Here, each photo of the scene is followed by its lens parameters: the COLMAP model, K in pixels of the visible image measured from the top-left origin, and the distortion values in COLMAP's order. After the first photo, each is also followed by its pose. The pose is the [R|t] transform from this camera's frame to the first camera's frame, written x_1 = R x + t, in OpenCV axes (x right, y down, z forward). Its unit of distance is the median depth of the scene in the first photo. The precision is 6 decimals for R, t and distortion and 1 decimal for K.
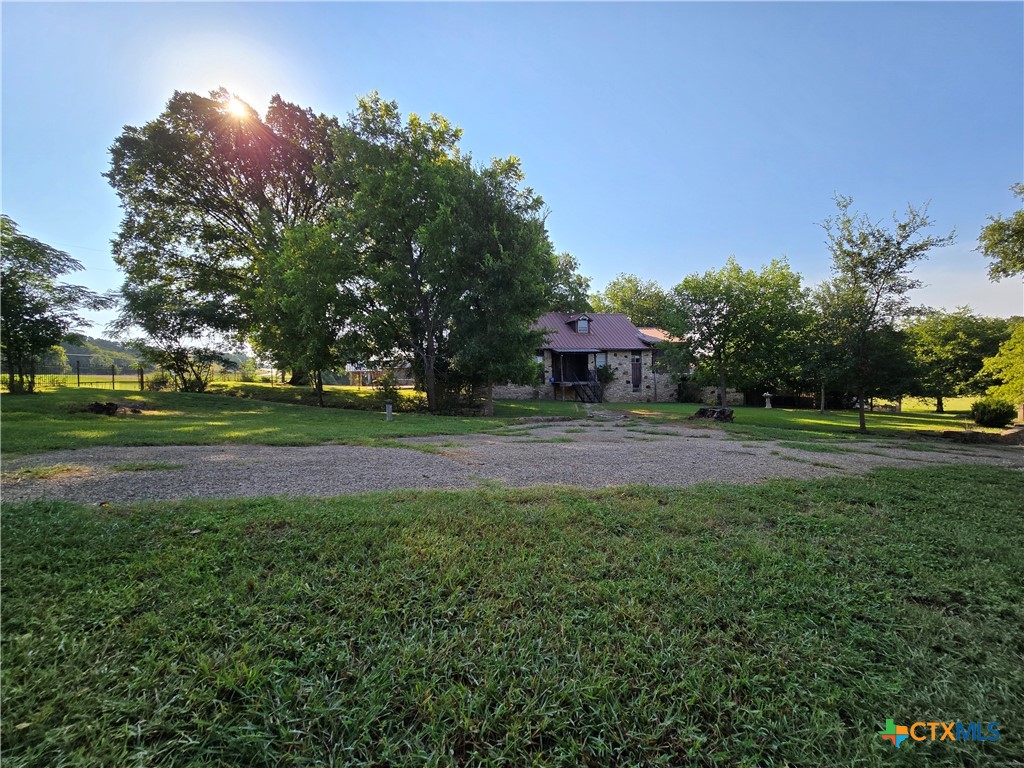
lens RADIAL K [[546.3, 0, 510.3], [0, 546.3, 387.4], [0, 0, 1]] dist [-0.002280, -0.000565]
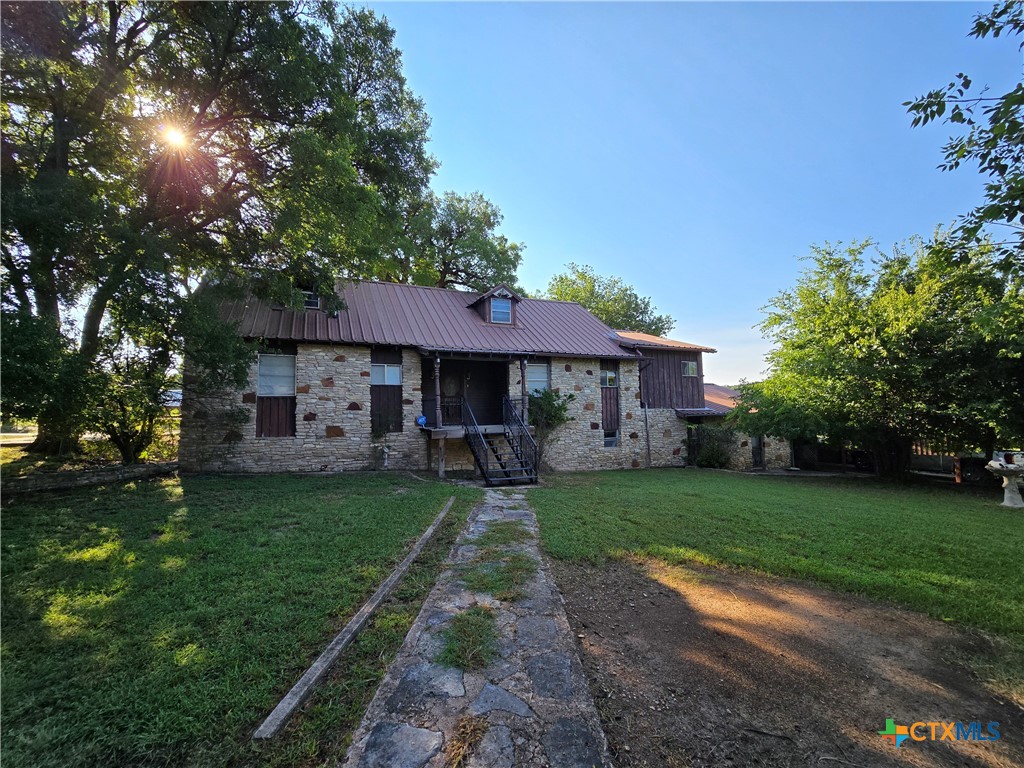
lens RADIAL K [[546.3, 0, 510.3], [0, 546.3, 387.4], [0, 0, 1]] dist [-0.002280, -0.000565]
pose [[0.995150, 0.006265, 0.098174, 0.095455], [0.000762, 0.997449, -0.071380, -0.009119], [-0.098371, 0.071109, 0.992606, 0.531083]]
